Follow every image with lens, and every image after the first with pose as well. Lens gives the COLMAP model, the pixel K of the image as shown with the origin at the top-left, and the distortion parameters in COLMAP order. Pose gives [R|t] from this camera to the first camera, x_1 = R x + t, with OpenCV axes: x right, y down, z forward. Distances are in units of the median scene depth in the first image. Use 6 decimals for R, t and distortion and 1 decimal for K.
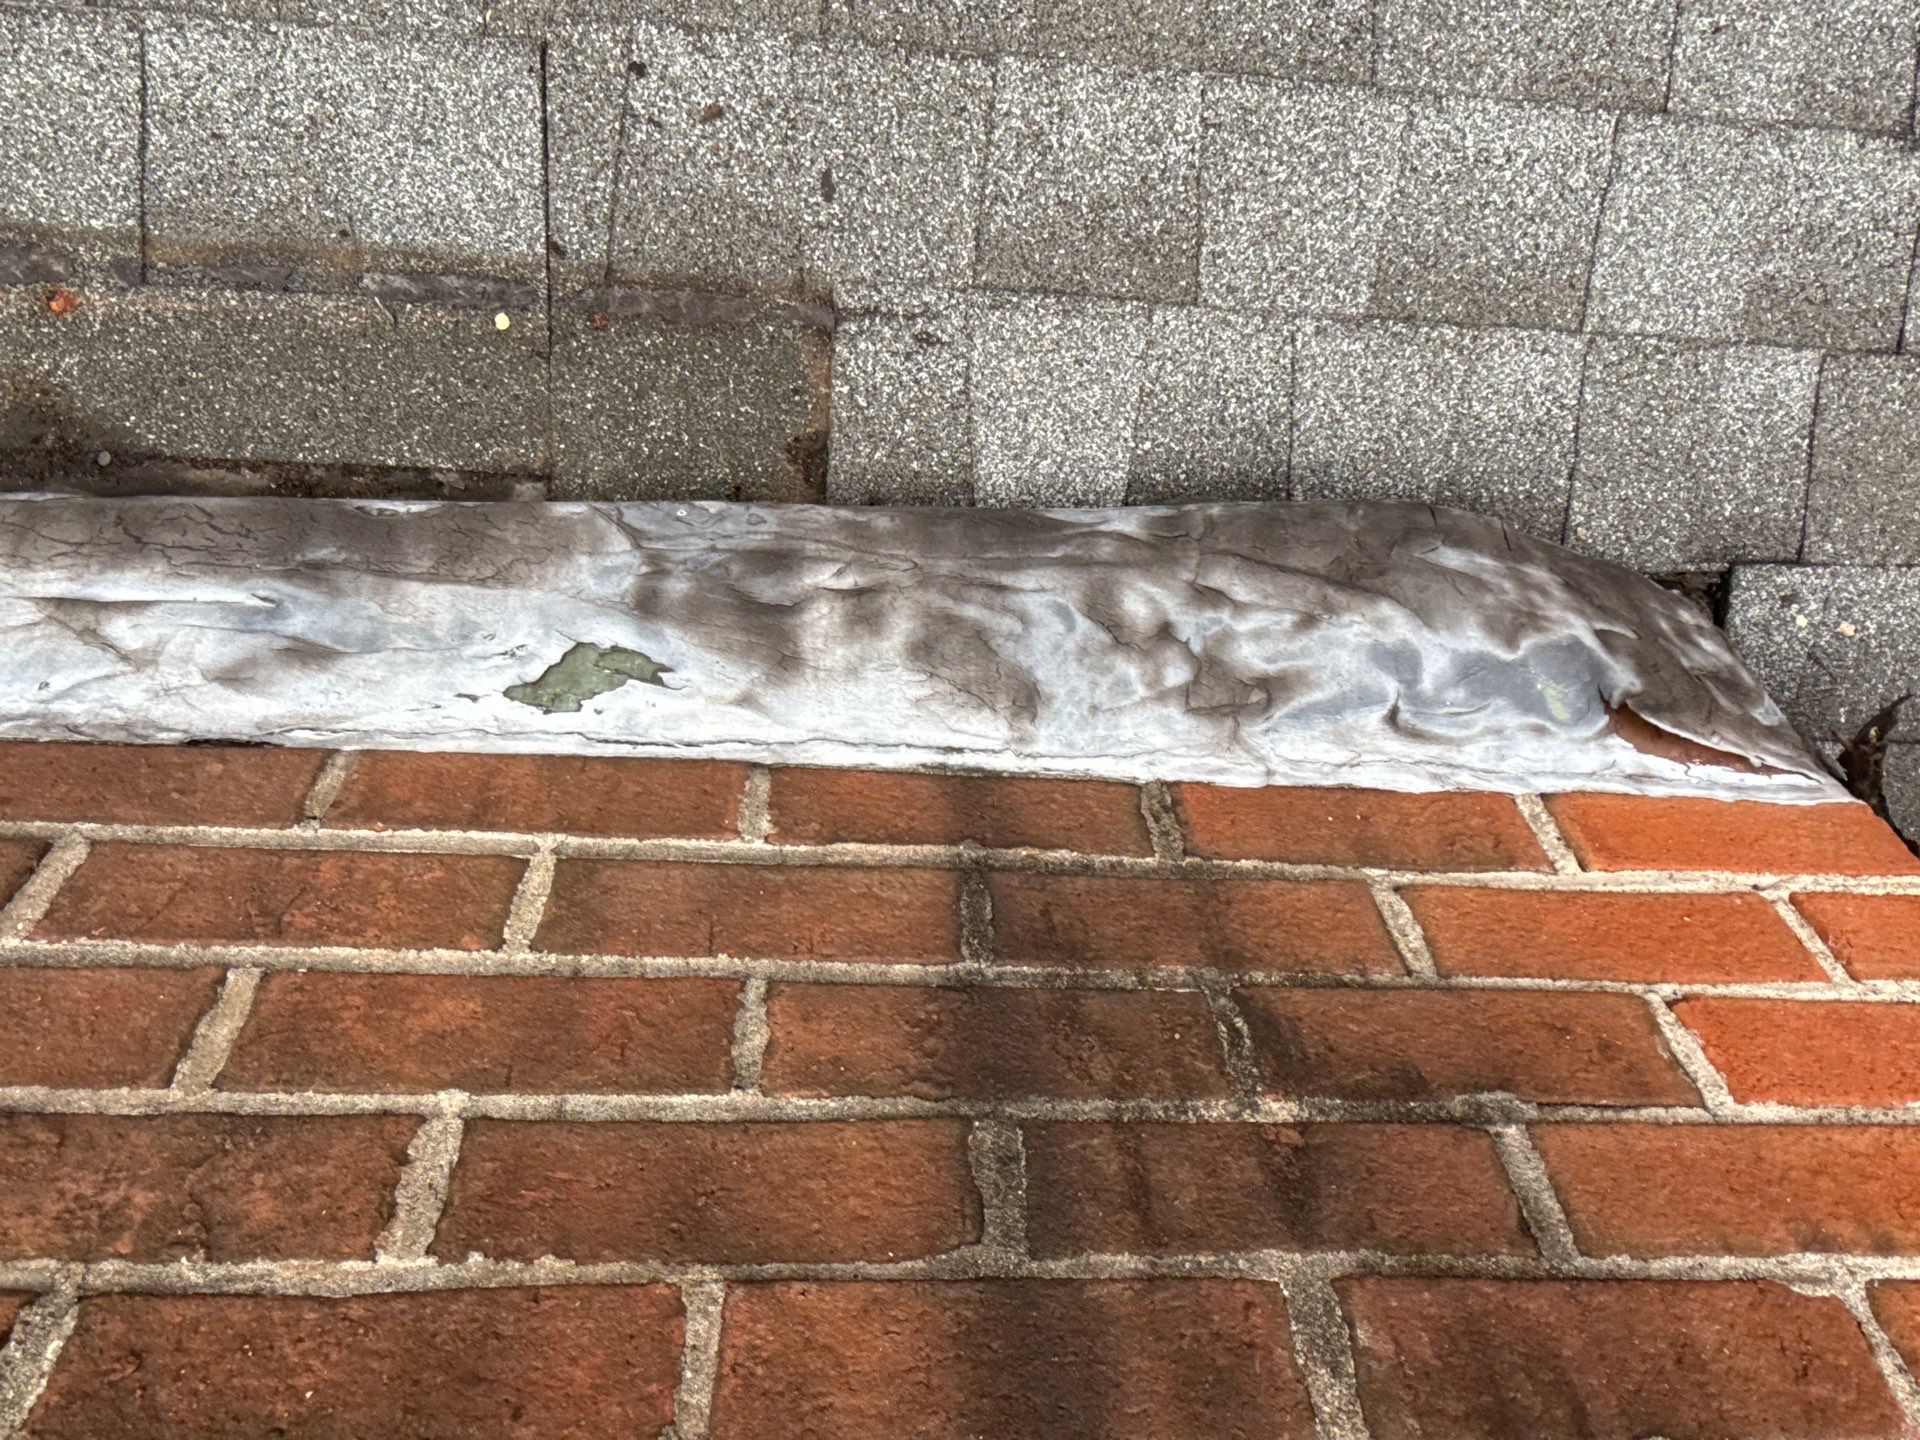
lens RADIAL K [[1276.4, 0, 960.0], [0, 1276.4, 720.0], [0, 0, 1]] dist [0.006332, 0.001086]
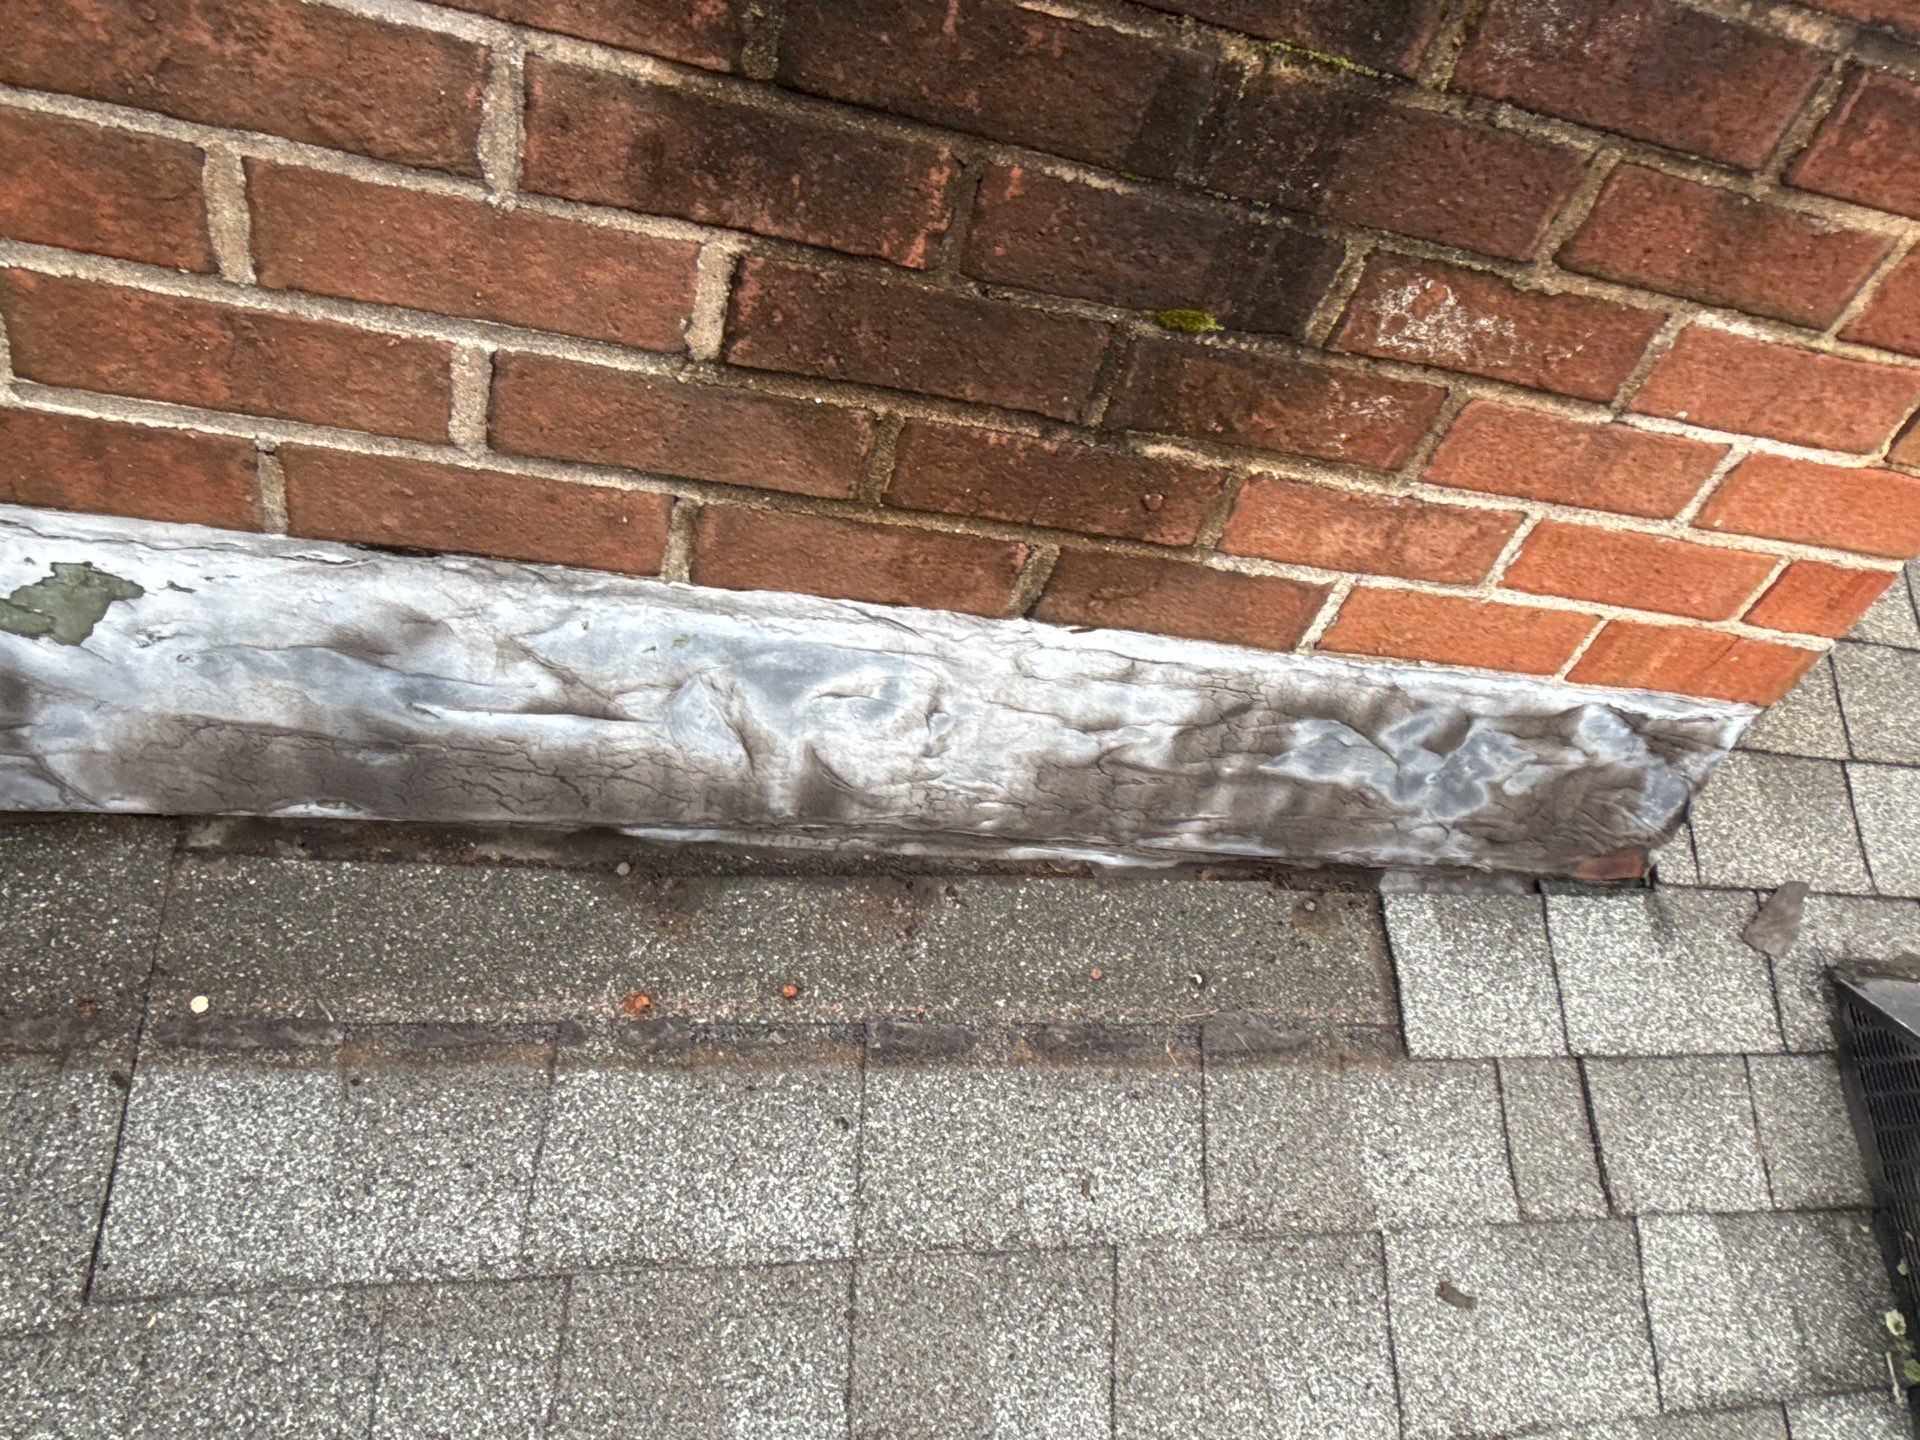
lens RADIAL K [[1276.4, 0, 960.0], [0, 1276.4, 720.0], [0, 0, 1]] dist [0.006332, 0.001086]
pose [[-0.920649, -0.062687, -0.385325, -0.528783], [0.012583, -0.991276, 0.131204, -0.229494], [-0.390188, 0.115944, 0.913406, -0.146853]]
